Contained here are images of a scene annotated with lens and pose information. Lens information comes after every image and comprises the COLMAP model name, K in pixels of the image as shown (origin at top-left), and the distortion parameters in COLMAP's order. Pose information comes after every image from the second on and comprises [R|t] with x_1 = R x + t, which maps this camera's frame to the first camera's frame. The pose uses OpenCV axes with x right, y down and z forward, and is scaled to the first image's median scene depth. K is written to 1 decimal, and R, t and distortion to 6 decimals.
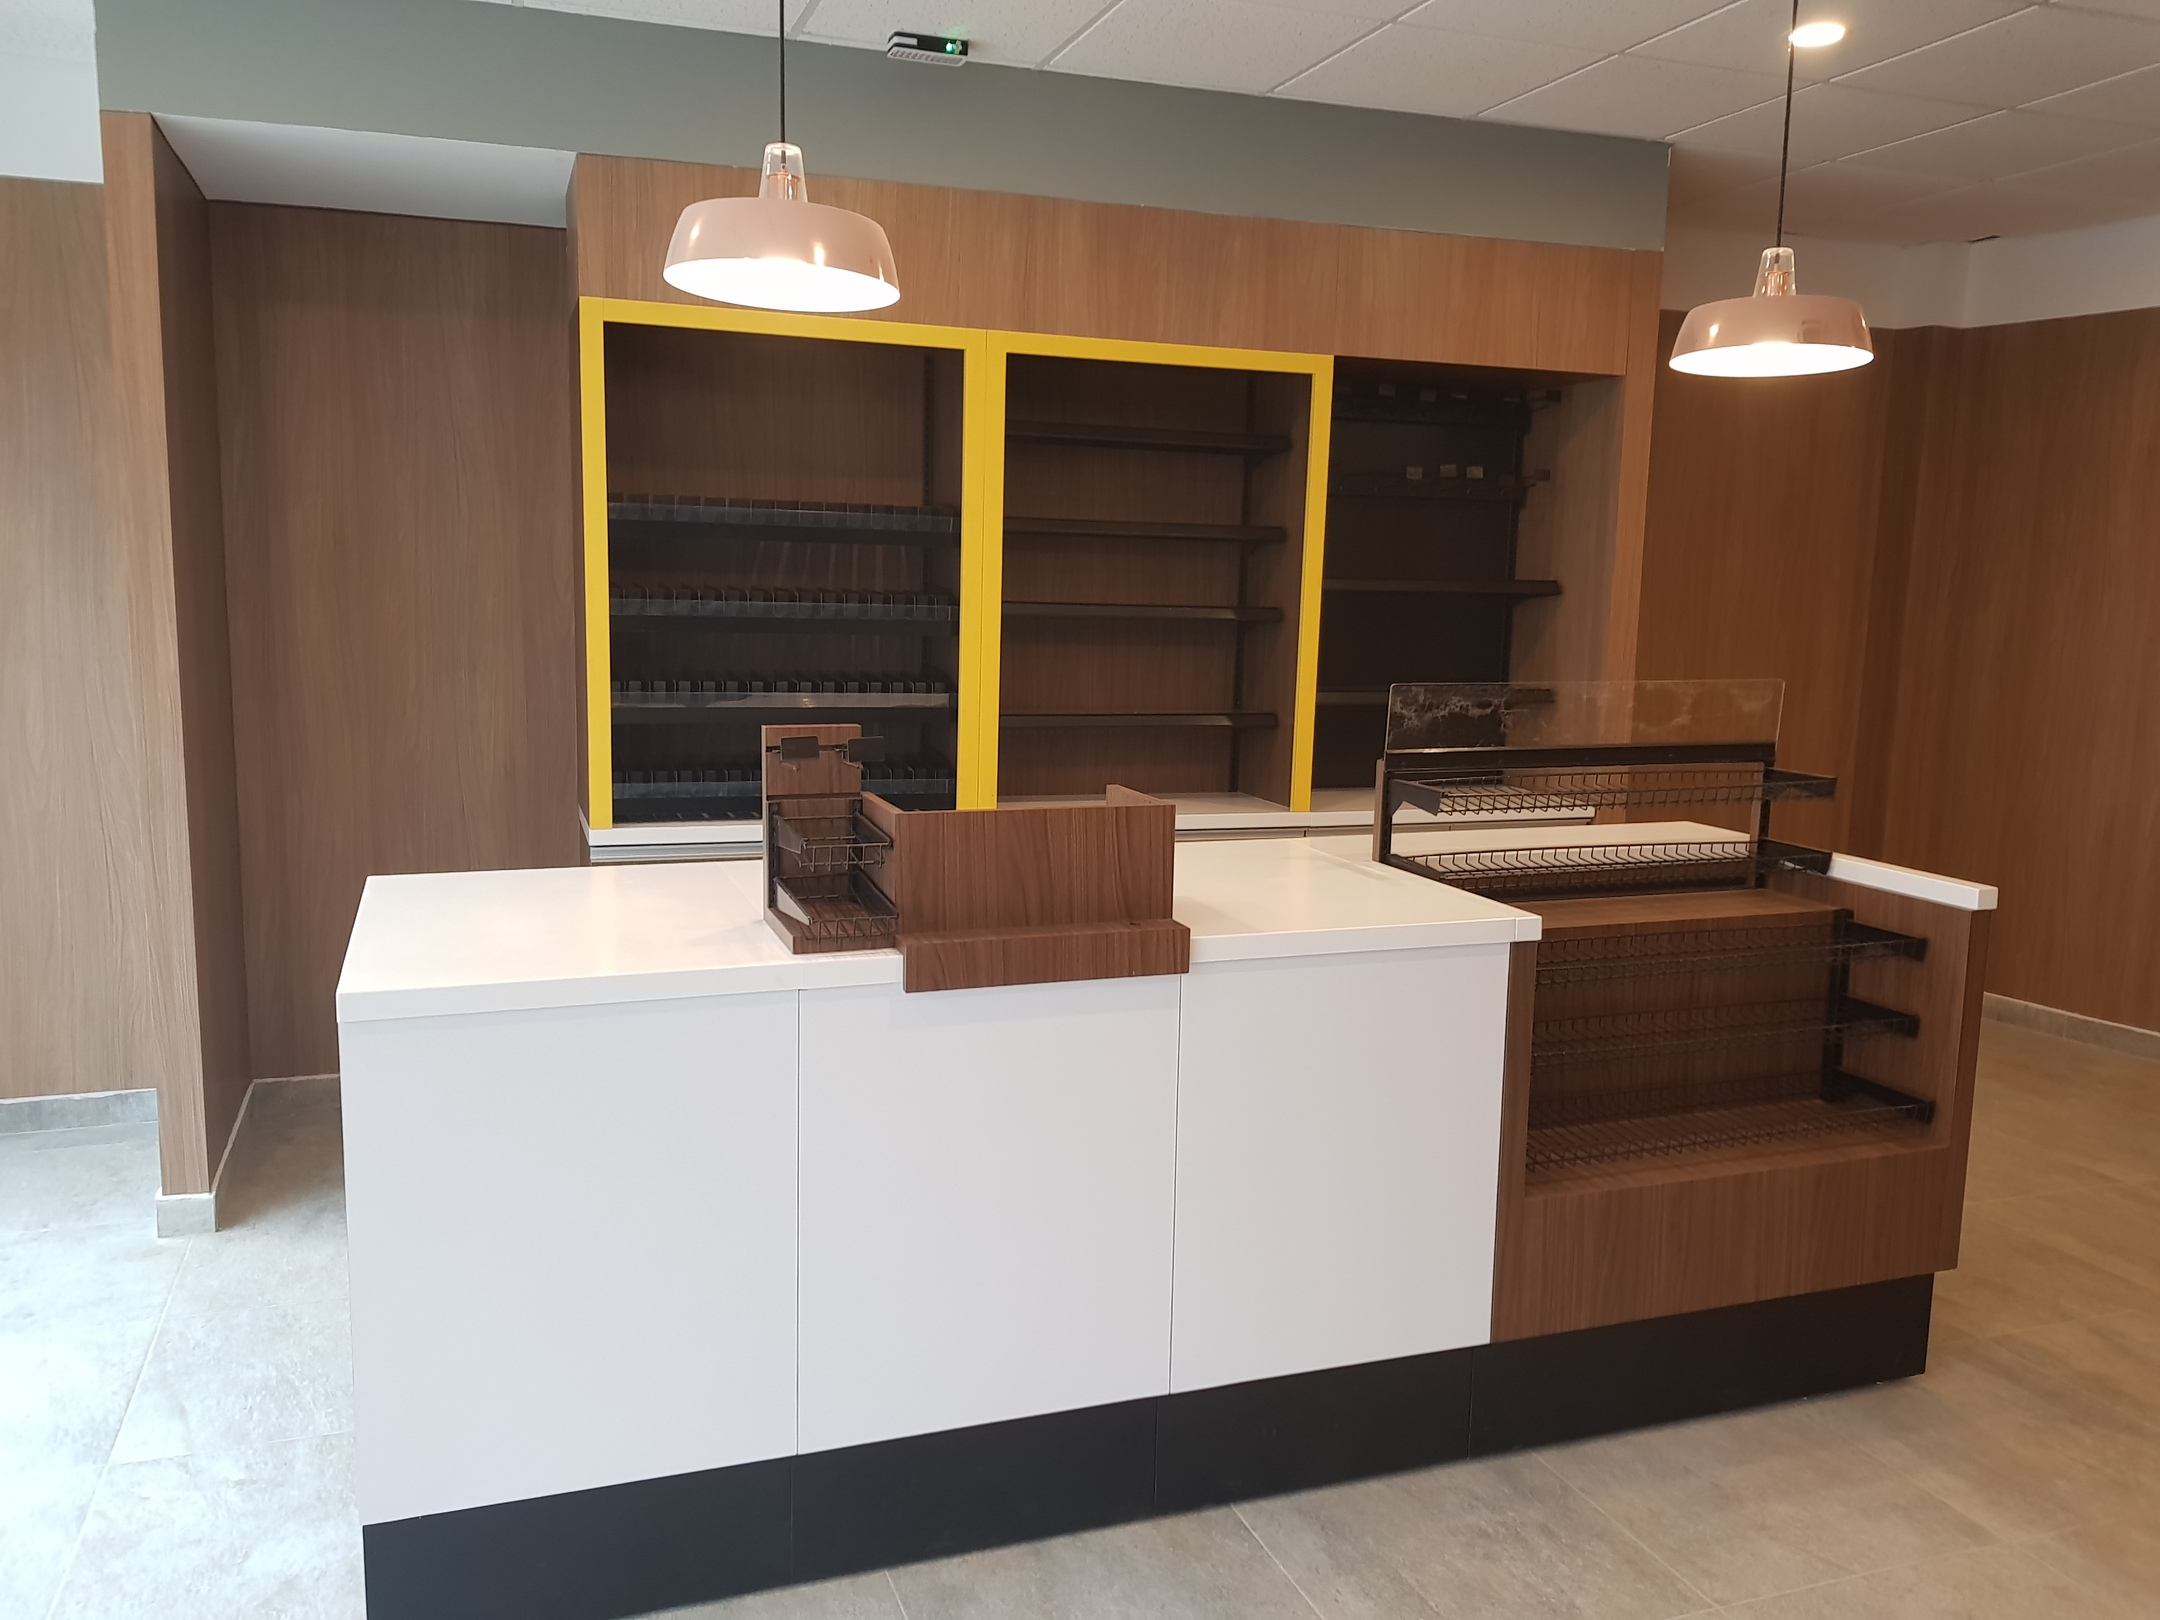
lens RADIAL K [[1660.7, 0, 1080.0], [0, 1660.7, 810.0], [0, 0, 1]] dist [0.058503, -0.090802]
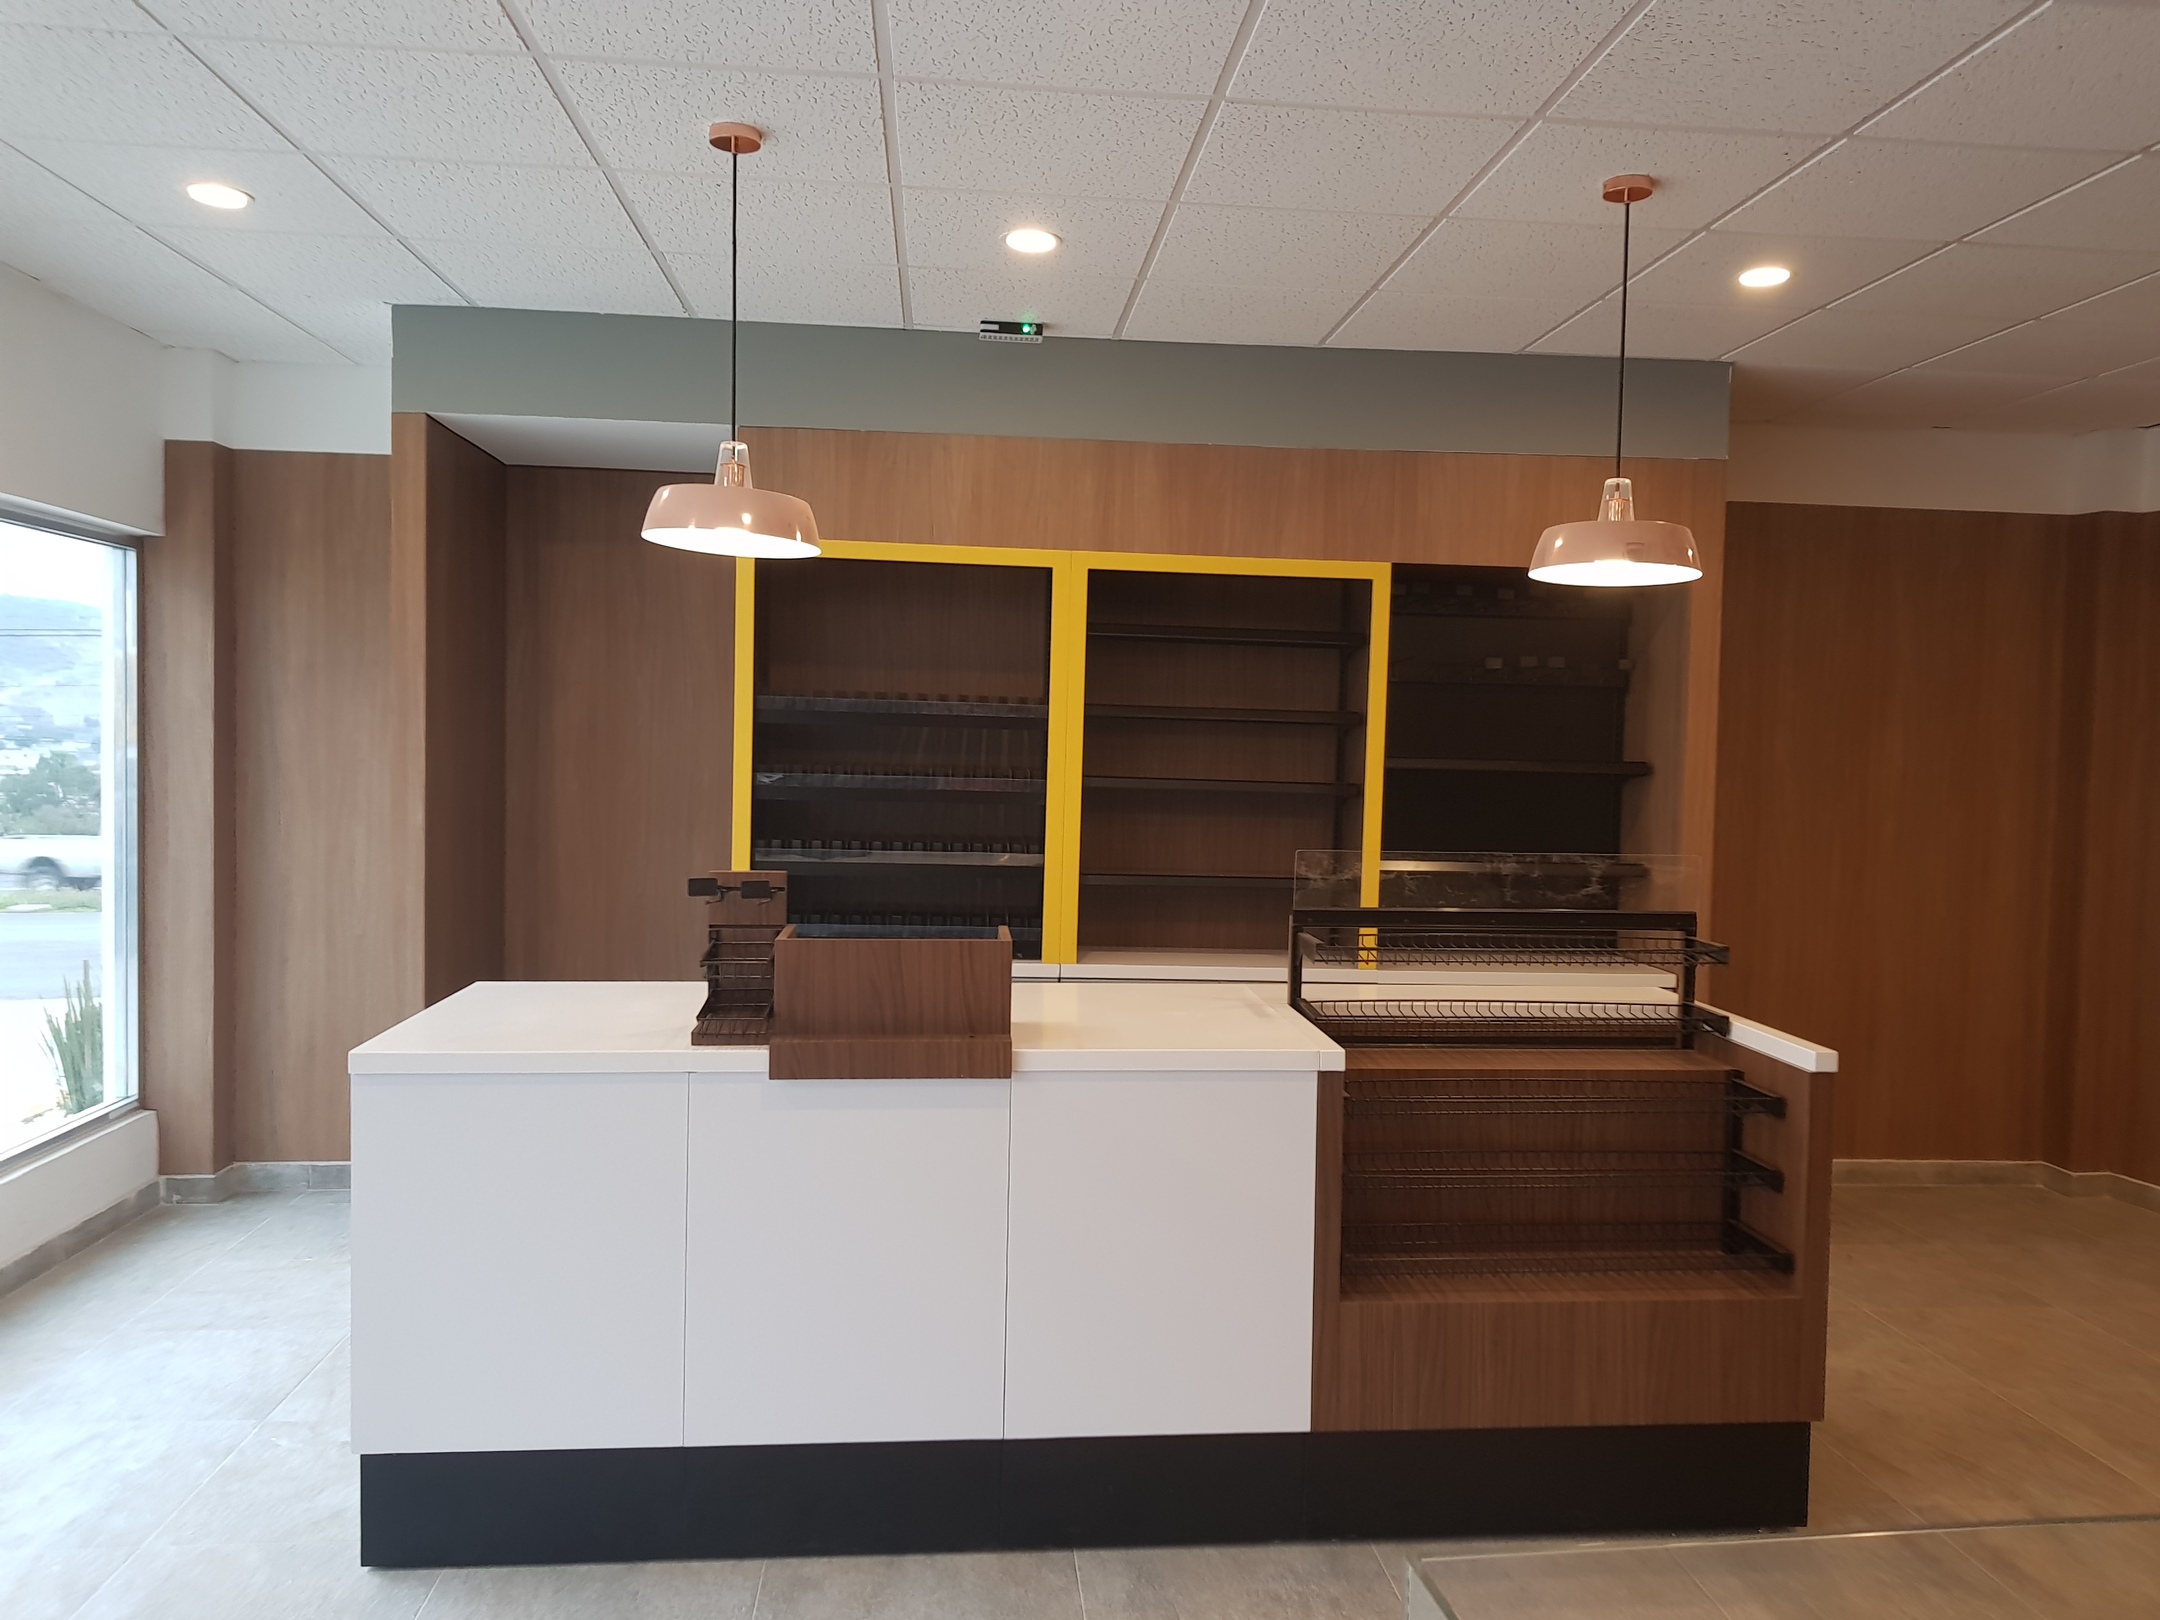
lens RADIAL K [[1658.3, 0, 1136.5], [0, 1658.3, 807.3], [0, 0, 1]] dist [0.075868, -0.125559]
pose [[0.972034, 0.012300, -0.234519, 0.315110], [-0.036609, 0.994355, -0.099588, 0.012293], [0.231971, 0.105389, 0.966997, -0.135882]]
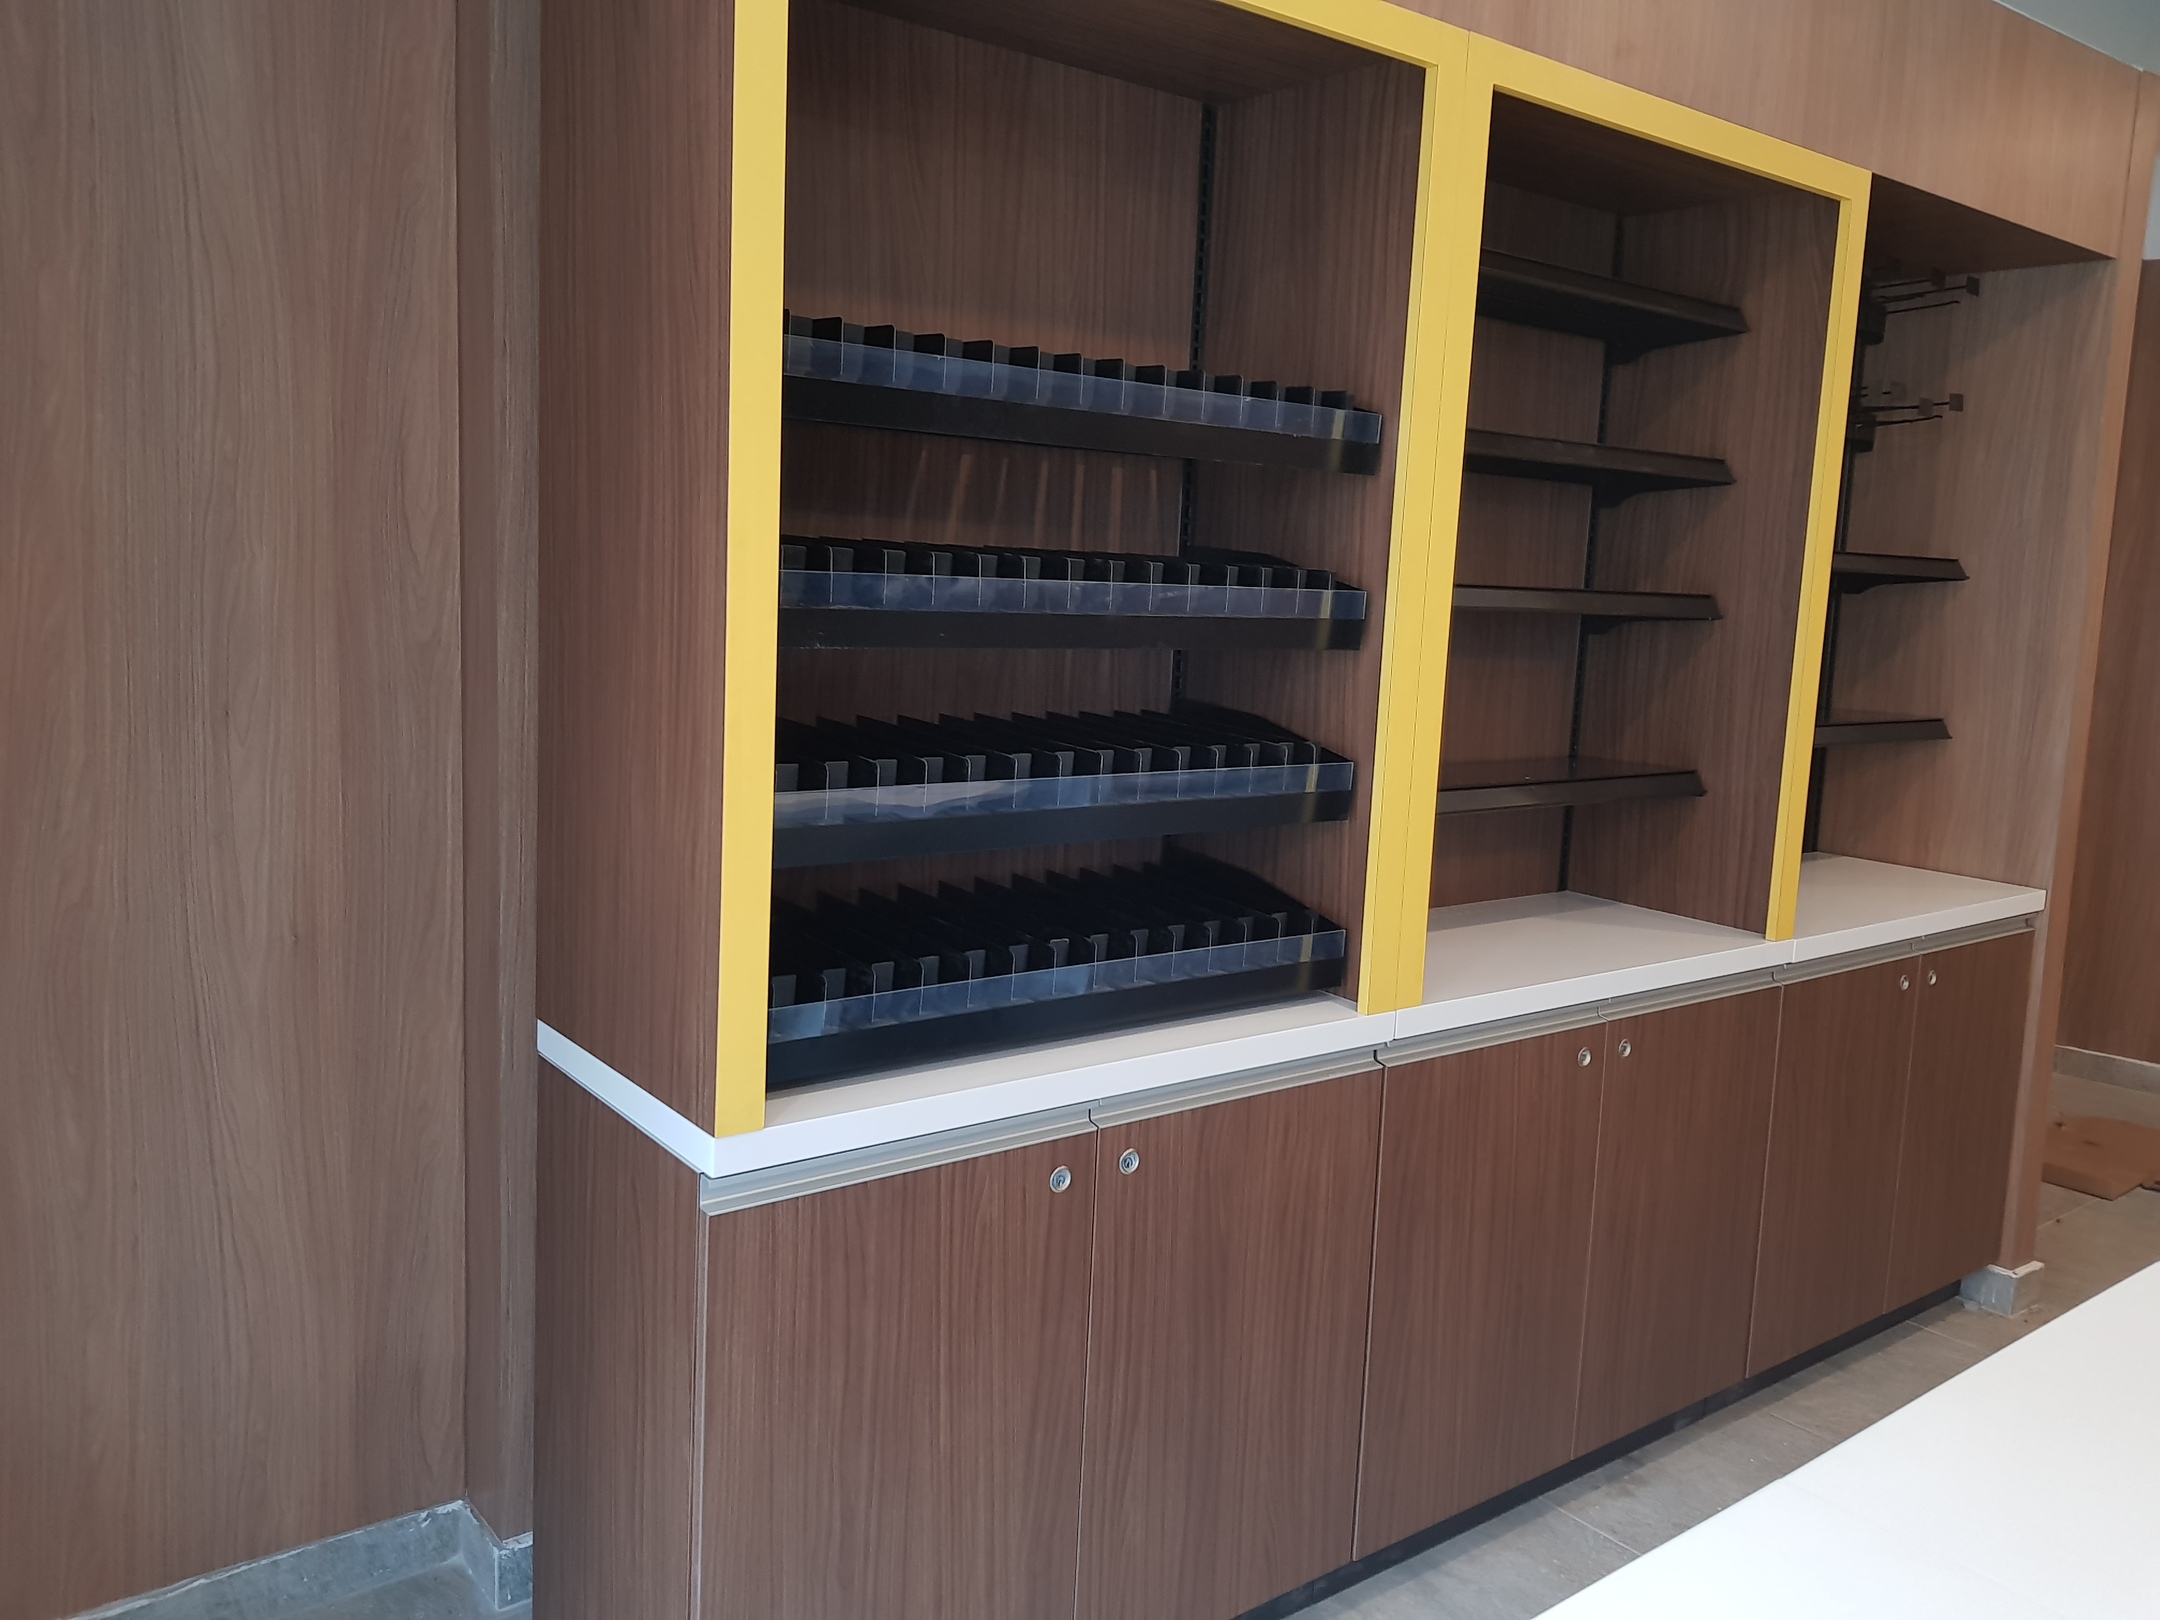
lens RADIAL K [[1693.7, 0, 1094.8], [0, 1693.7, 784.8], [0, 0, 1]] dist [-0.005968, -0.000119]
pose [[0.950069, -0.022015, 0.311263, -0.375672], [0.018788, 0.999734, 0.013365, -0.087891], [-0.311474, -0.006850, 0.950230, 0.652026]]
